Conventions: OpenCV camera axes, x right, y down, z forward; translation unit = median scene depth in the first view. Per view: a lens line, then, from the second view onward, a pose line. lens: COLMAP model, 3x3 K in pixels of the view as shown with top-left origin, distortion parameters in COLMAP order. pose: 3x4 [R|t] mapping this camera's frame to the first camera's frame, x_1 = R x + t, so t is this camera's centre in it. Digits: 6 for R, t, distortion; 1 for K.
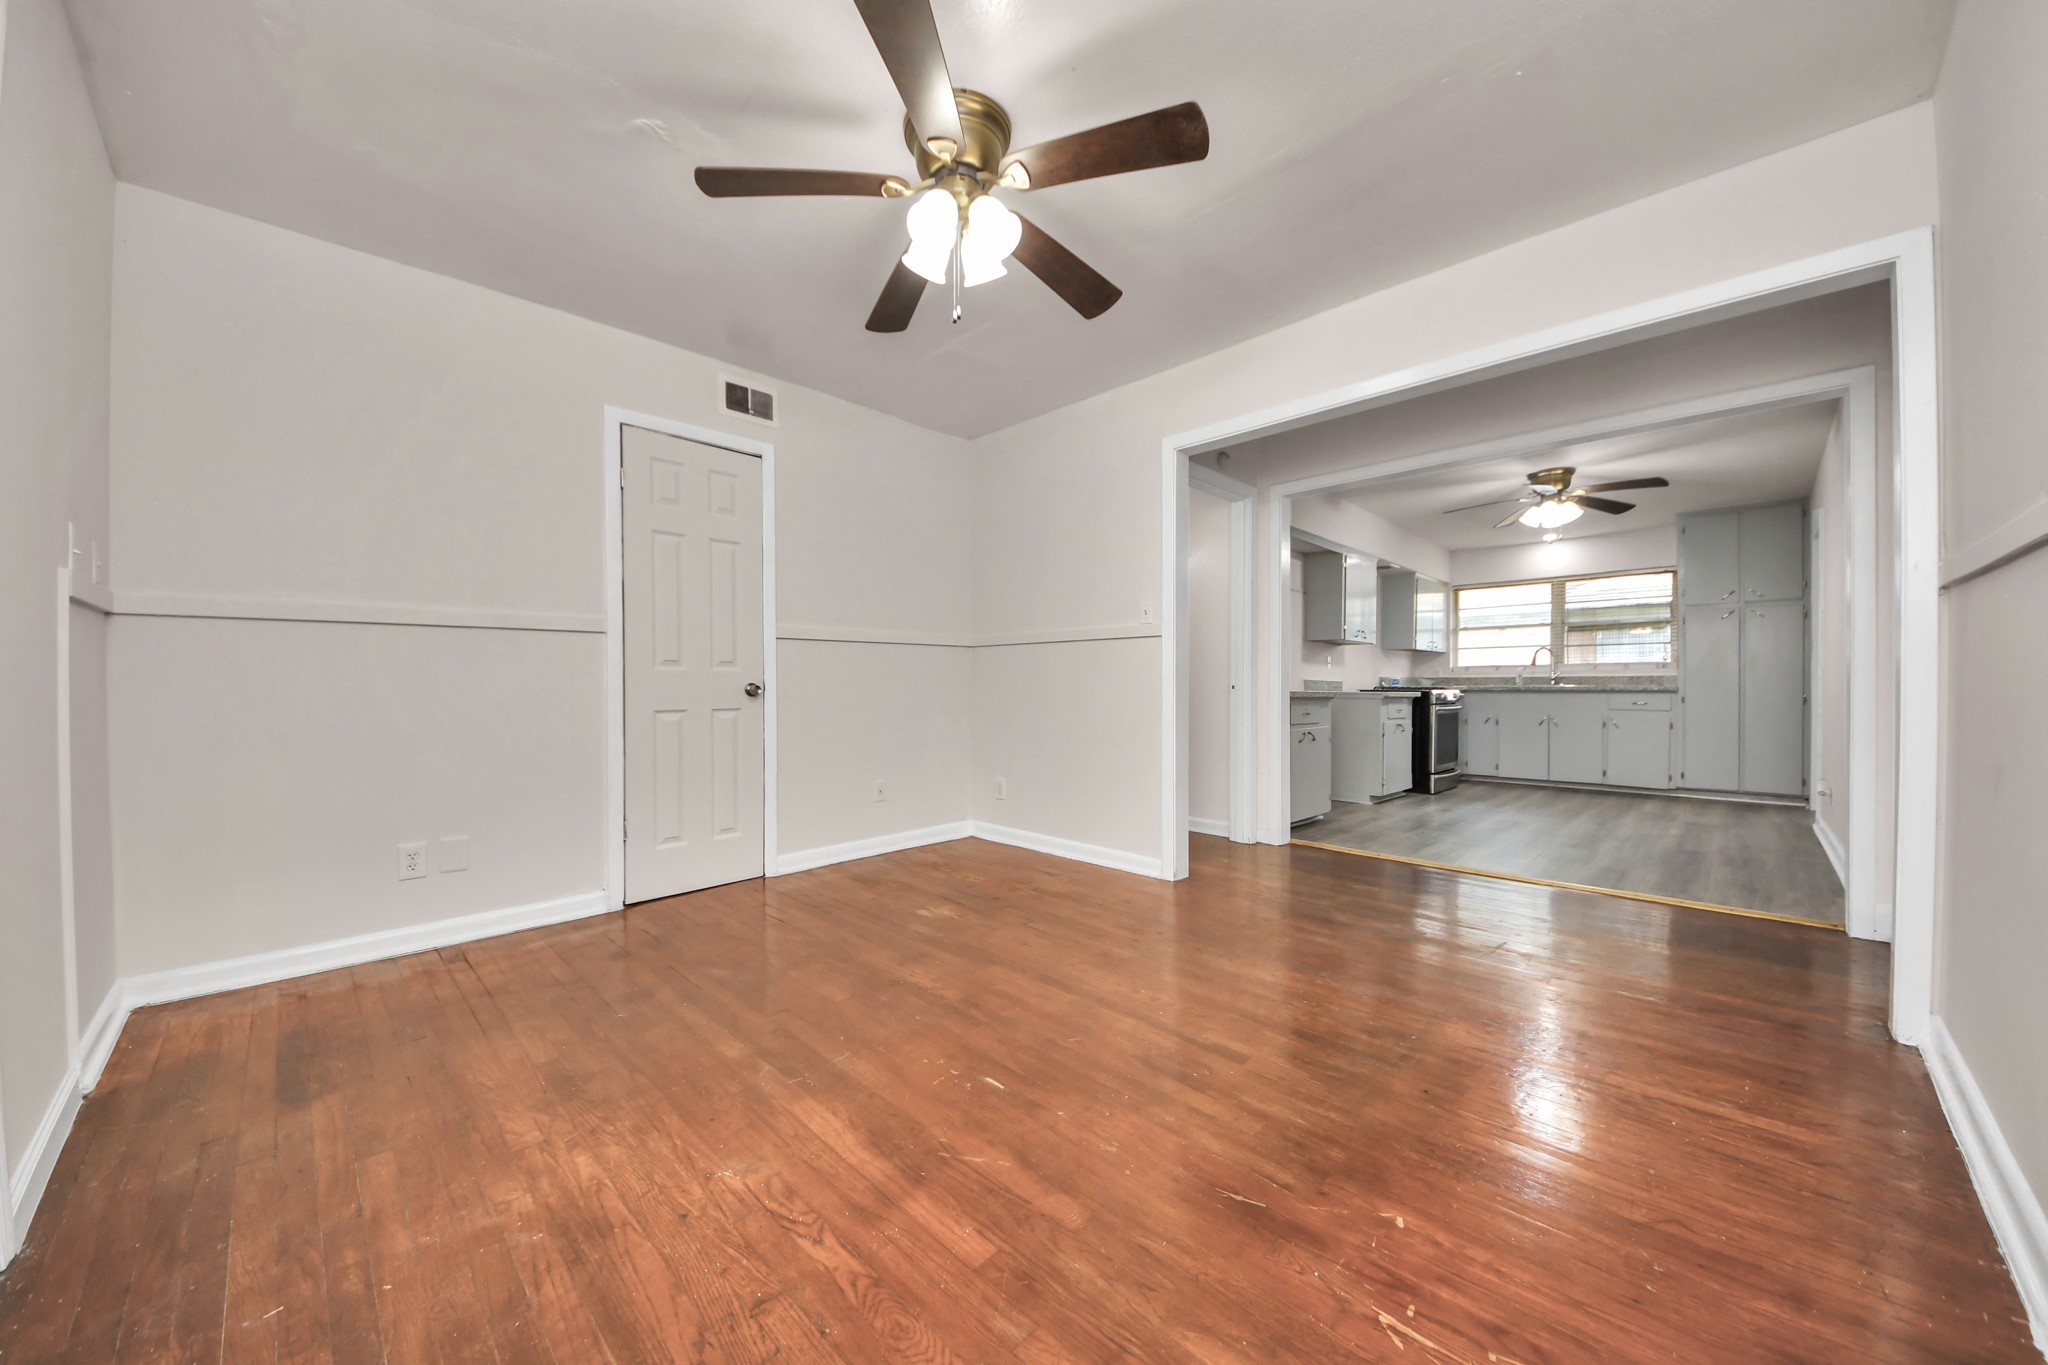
lens RADIAL K [[733.0, 0, 1012.0], [0, 733.0, 689.6], [0, 0, 1]] dist [0.017198, -0.012891]
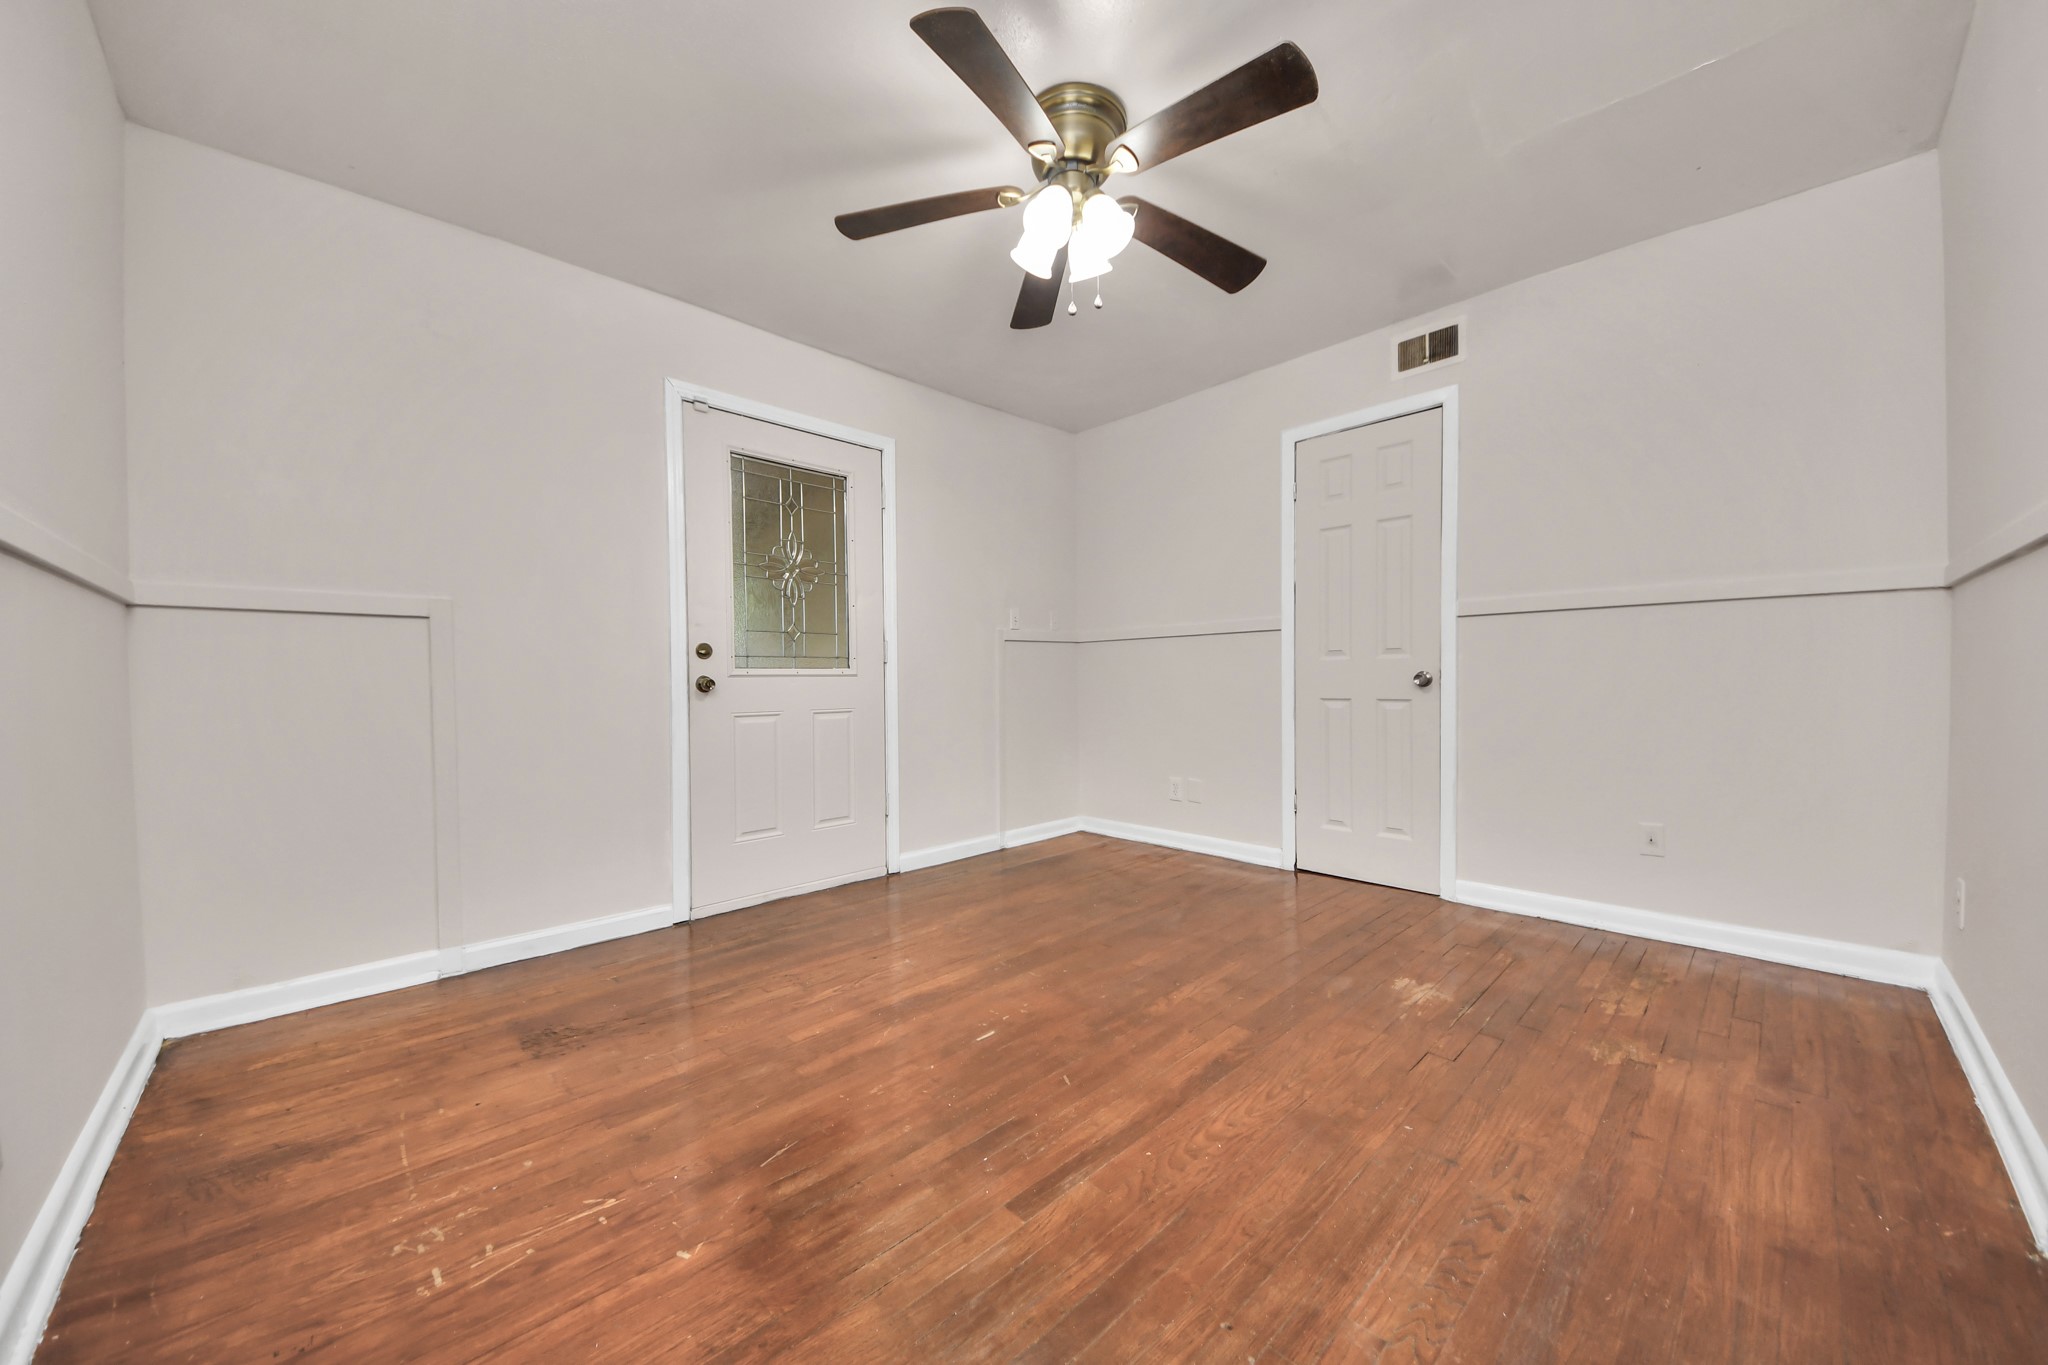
lens RADIAL K [[723.0, 0, 1018.2], [0, 723.0, 691.1], [0, 0, 1]] dist [0.014810, -0.013799]
pose [[-0.012804, 0.029963, -0.999469, 0.822687], [-0.006961, 0.999524, 0.030054, -0.013662], [0.999894, 0.007342, -0.012589, 0.829122]]
